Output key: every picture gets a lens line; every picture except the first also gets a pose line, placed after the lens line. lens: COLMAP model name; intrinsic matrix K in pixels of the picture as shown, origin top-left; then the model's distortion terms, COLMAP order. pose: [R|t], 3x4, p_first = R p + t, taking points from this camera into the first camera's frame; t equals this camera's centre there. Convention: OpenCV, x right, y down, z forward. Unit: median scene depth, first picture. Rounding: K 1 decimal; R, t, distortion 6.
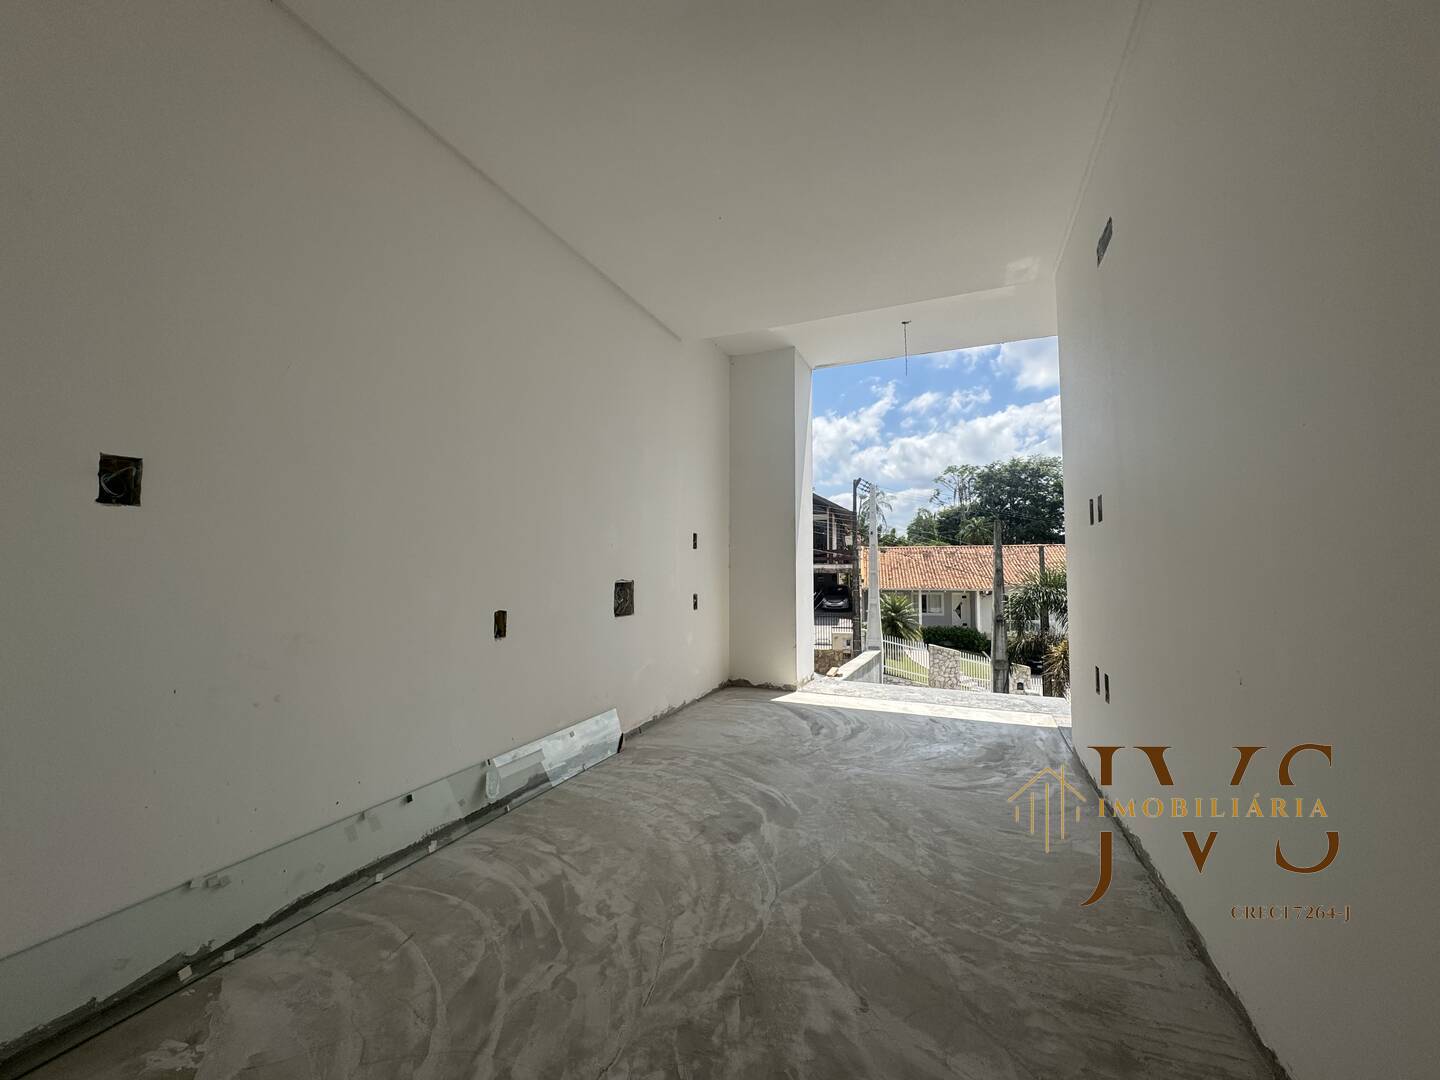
lens RADIAL K [[578.6, 0, 719.8], [0, 578.6, 538.9], [0, 0, 1]] dist [-0.001063, 0.000127]
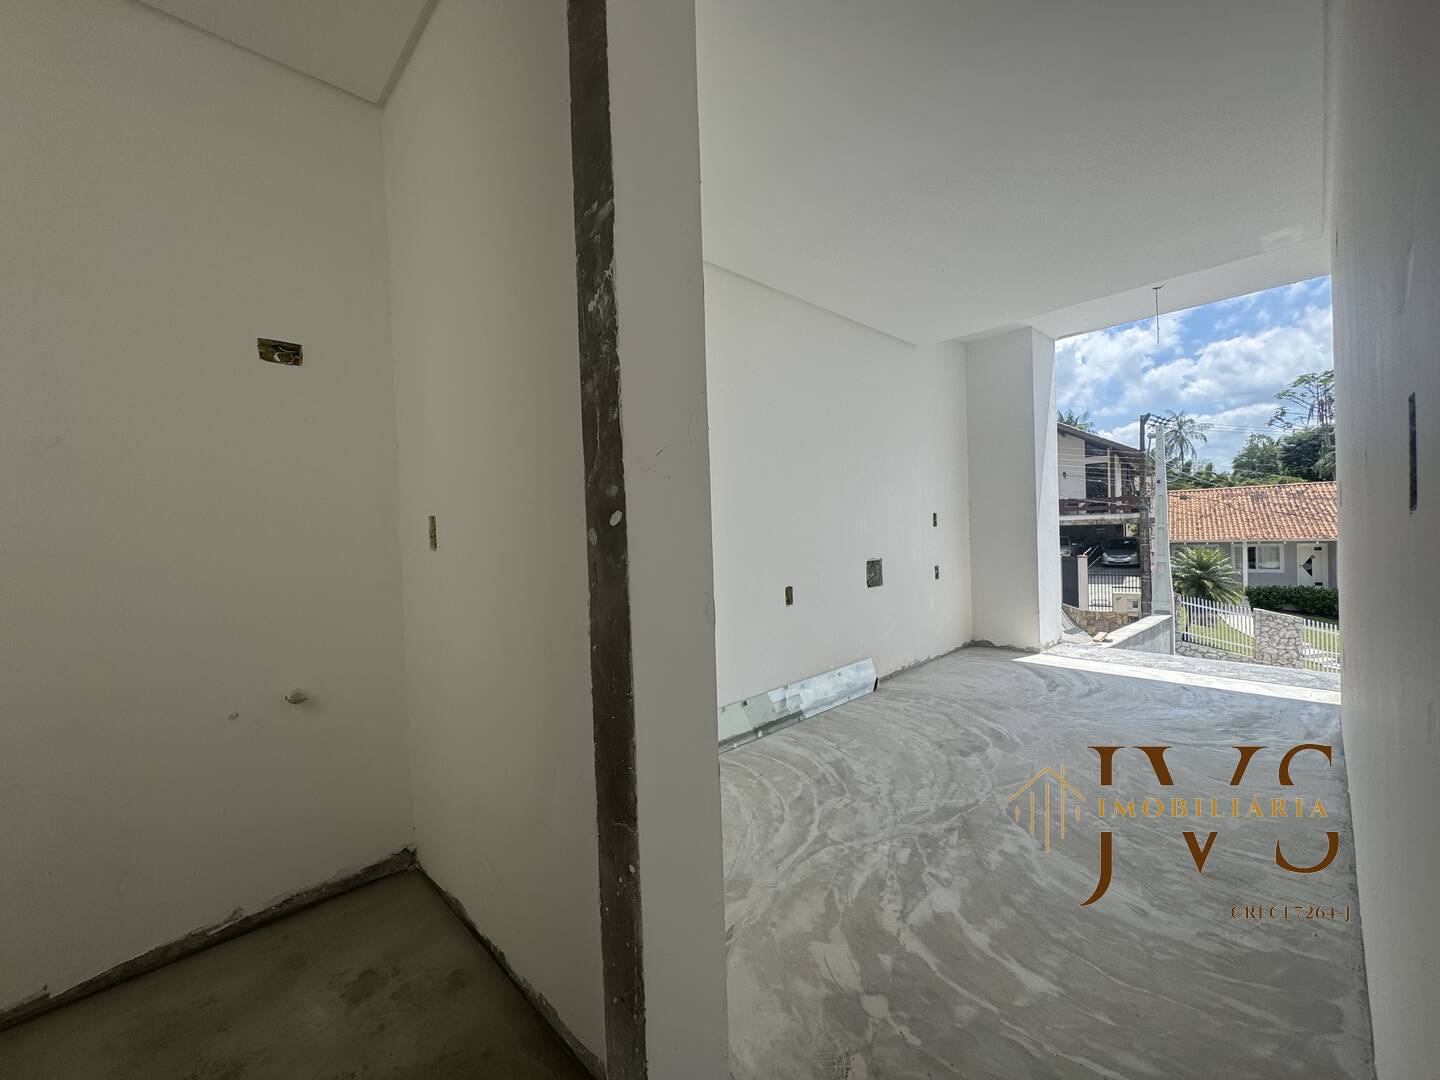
lens RADIAL K [[578.6, 0, 719.8], [0, 578.6, 538.9], [0, 0, 1]] dist [-0.001063, 0.000127]
pose [[0.913711, -0.025395, -0.405571, 0.048185], [0.056035, 0.996385, 0.063852, -0.083783], [0.402483, -0.081068, 0.911831, -0.333576]]
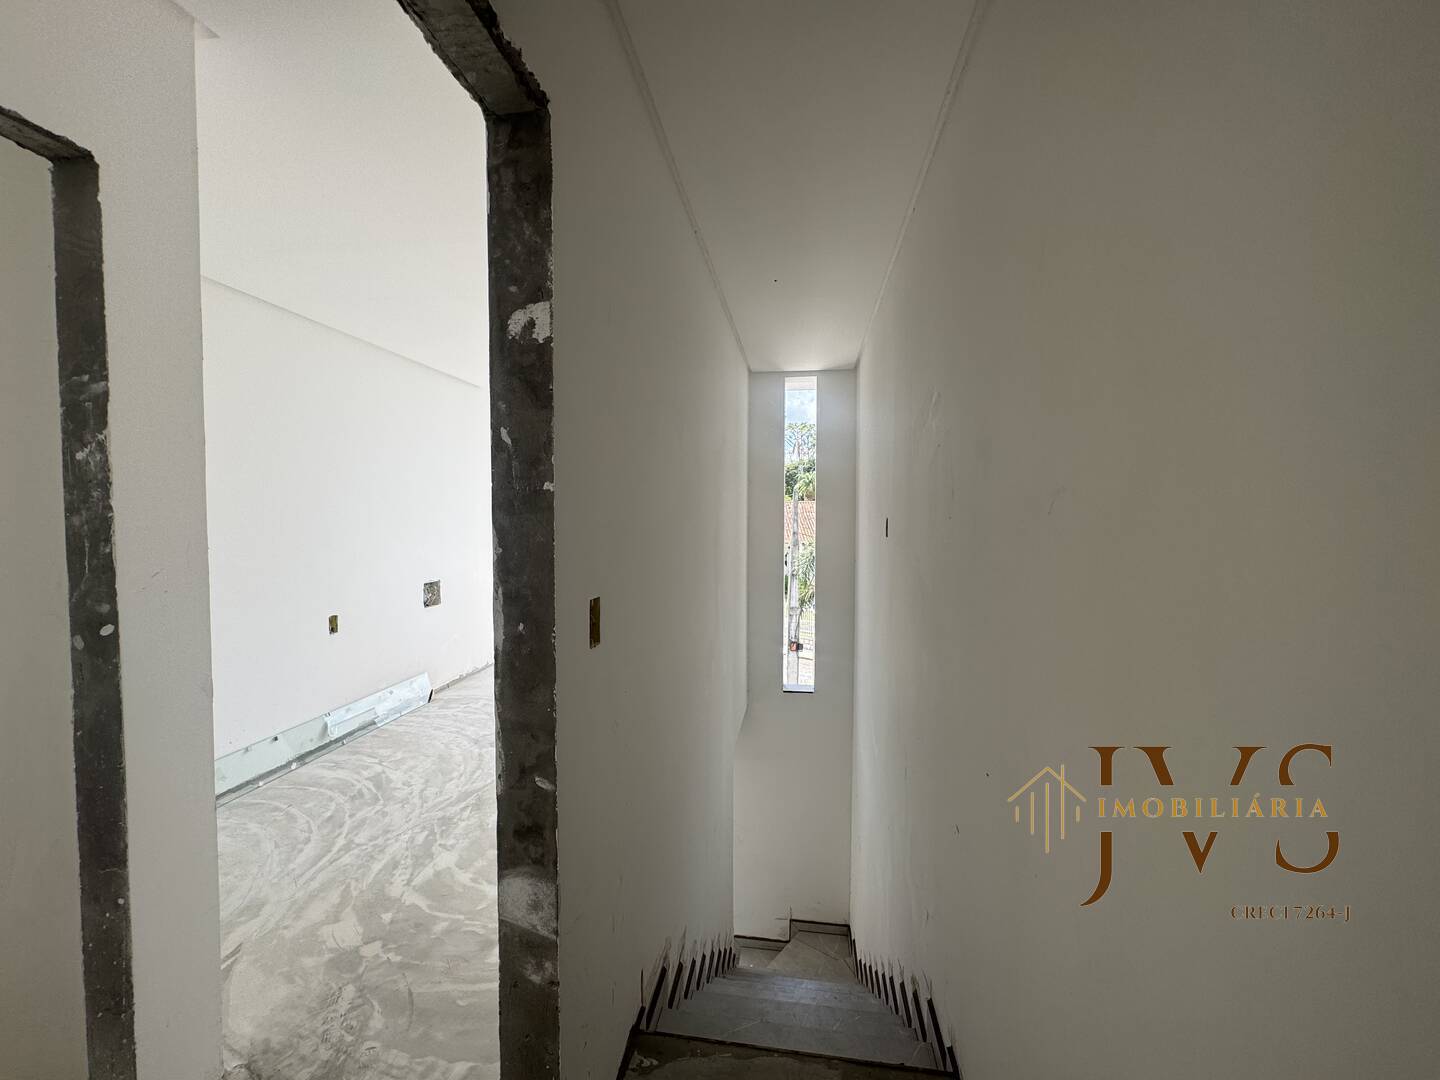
lens RADIAL K [[578.6, 0, 719.8], [0, 578.6, 538.9], [0, 0, 1]] dist [-0.001063, 0.000127]
pose [[0.969734, -0.006945, 0.244066, 0.192549], [-0.015822, 0.995707, 0.091199, -0.191367], [-0.243651, -0.092301, 0.965461, -0.567271]]
